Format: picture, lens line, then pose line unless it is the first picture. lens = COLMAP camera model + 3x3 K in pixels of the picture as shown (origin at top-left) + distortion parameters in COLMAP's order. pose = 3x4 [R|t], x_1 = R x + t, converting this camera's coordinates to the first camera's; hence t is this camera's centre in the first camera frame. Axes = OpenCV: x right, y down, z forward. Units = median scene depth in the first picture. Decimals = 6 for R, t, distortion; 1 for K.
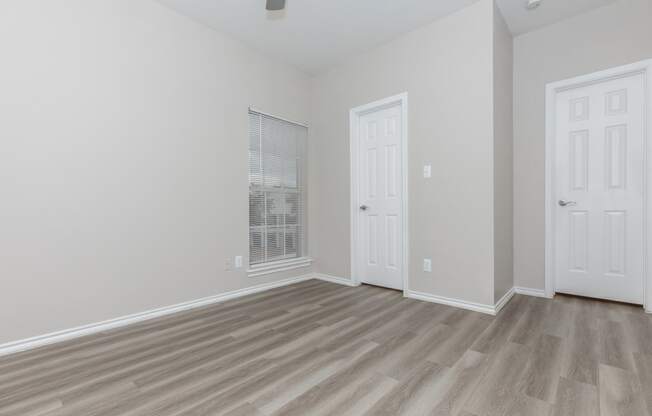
lens RADIAL K [[295.9, 0, 322.8], [0, 295.9, 209.7], [0, 0, 1]] dist [0.000314, 0.000067]
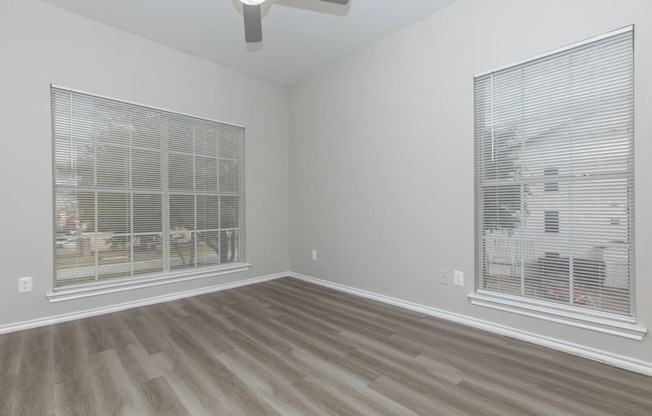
lens RADIAL K [[295.9, 0, 322.9], [0, 295.9, 209.5], [0, 0, 1]] dist [0.000314, 0.000067]
pose [[-0.080363, 0.003941, -0.996758, 0.701510], [0.009295, 0.999952, 0.003204, -0.014187], [0.996722, -0.009008, -0.080396, 0.954515]]
